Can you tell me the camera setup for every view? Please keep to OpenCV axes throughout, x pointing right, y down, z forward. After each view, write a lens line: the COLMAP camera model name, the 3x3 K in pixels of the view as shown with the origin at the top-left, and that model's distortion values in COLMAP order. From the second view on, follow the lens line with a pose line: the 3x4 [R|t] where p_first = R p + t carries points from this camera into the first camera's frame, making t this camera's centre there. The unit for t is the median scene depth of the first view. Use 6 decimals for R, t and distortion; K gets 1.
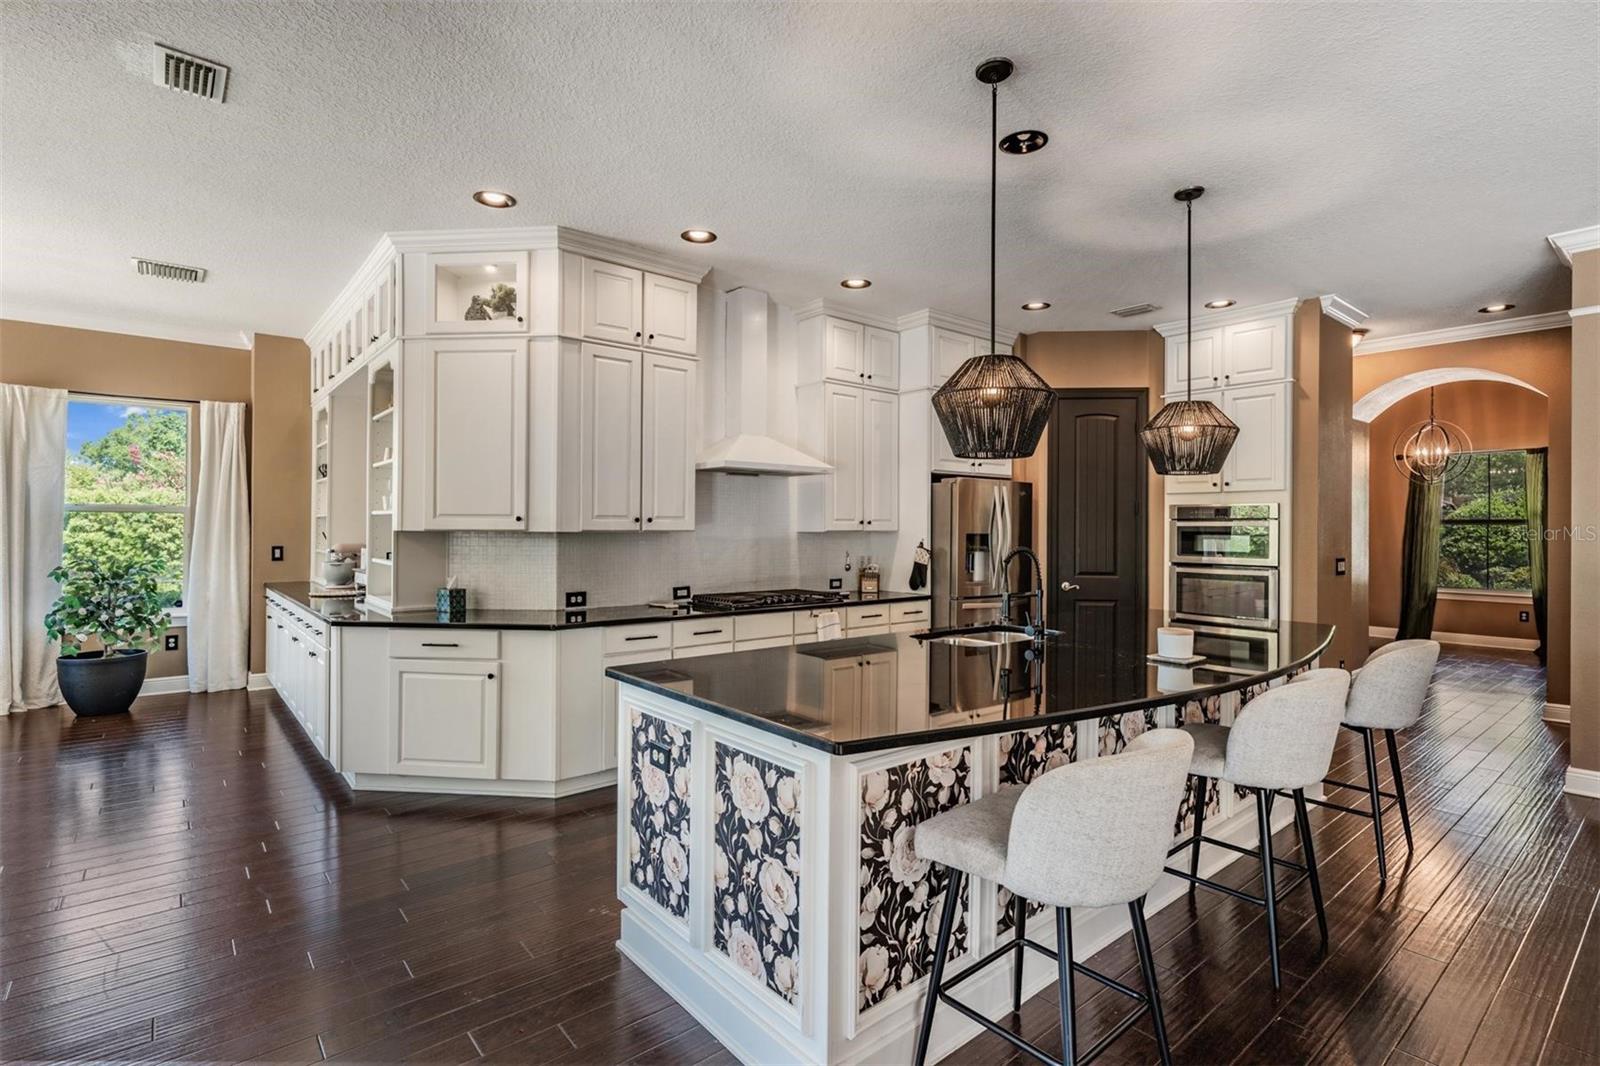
lens RADIAL K [[766.2, 0, 789.2], [0, 766.2, 520.7], [0, 0, 1]] dist [-0.000794, 0.001979]
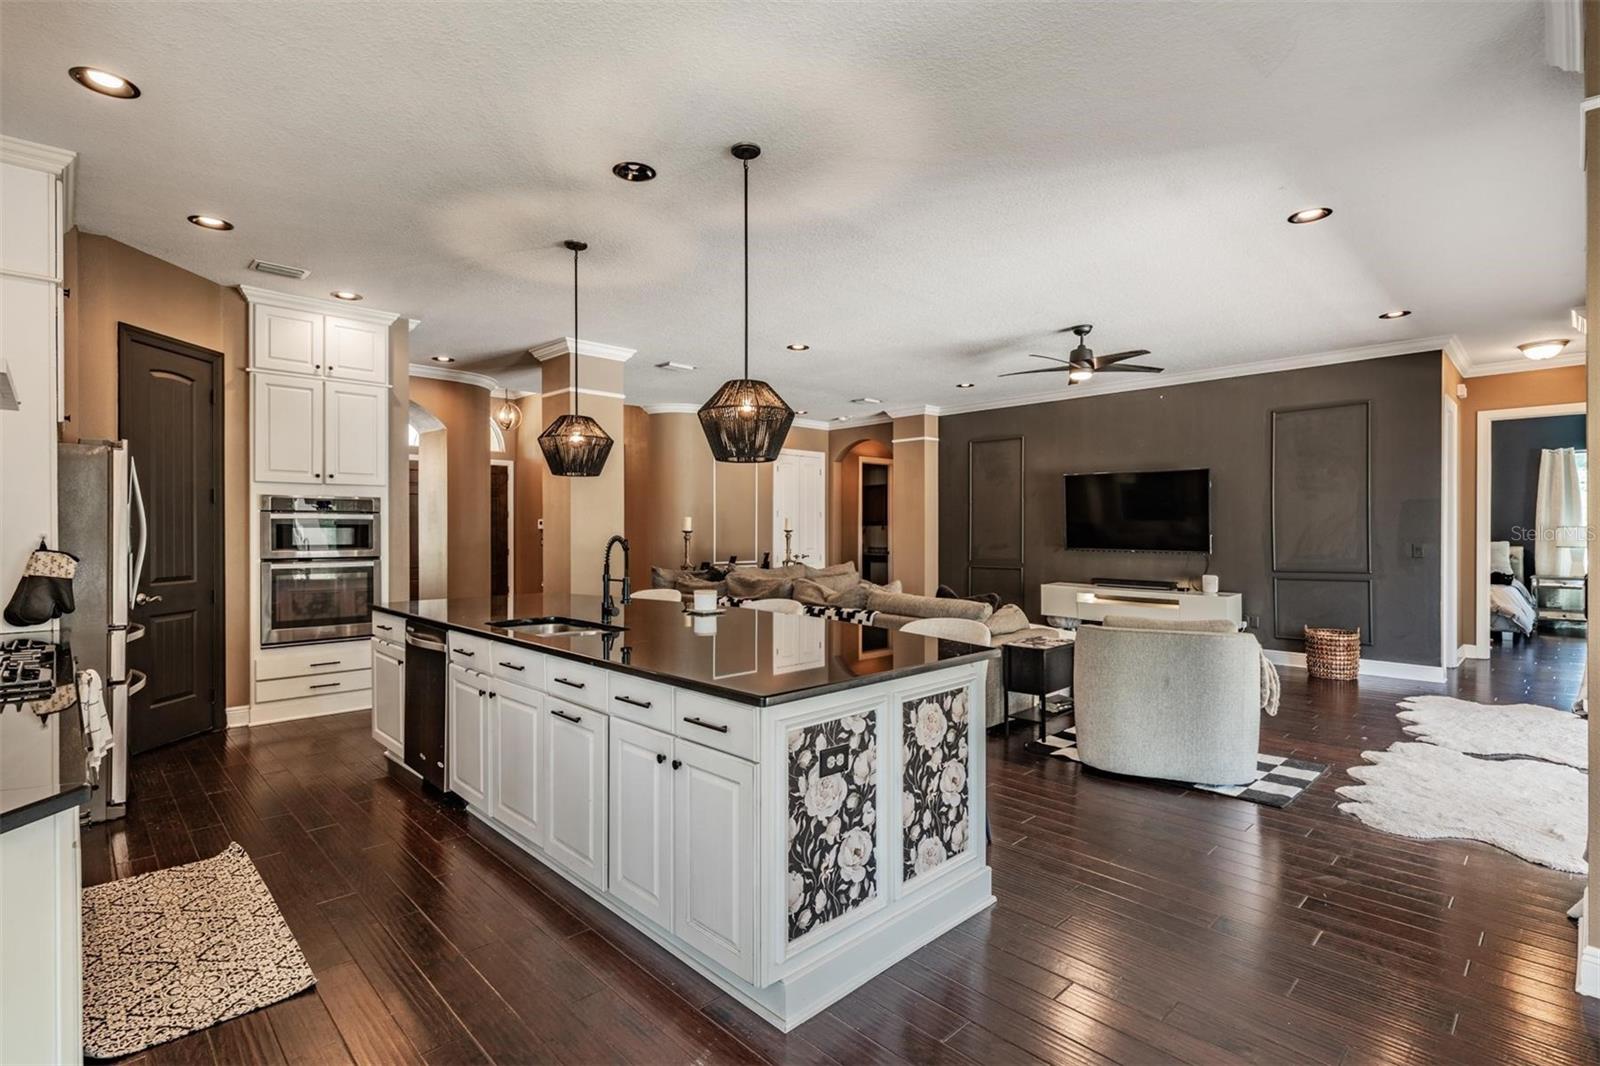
lens RADIAL K [[766.2, 0, 793.8], [0, 766.2, 530.0], [0, 0, 1]] dist [-0.000794, 0.001979]
pose [[-0.084126, -0.005939, 0.996437, -0.530556], [-0.009750, 0.999939, 0.005137, 0.012447], [-0.996407, -0.009284, -0.084178, 0.552514]]
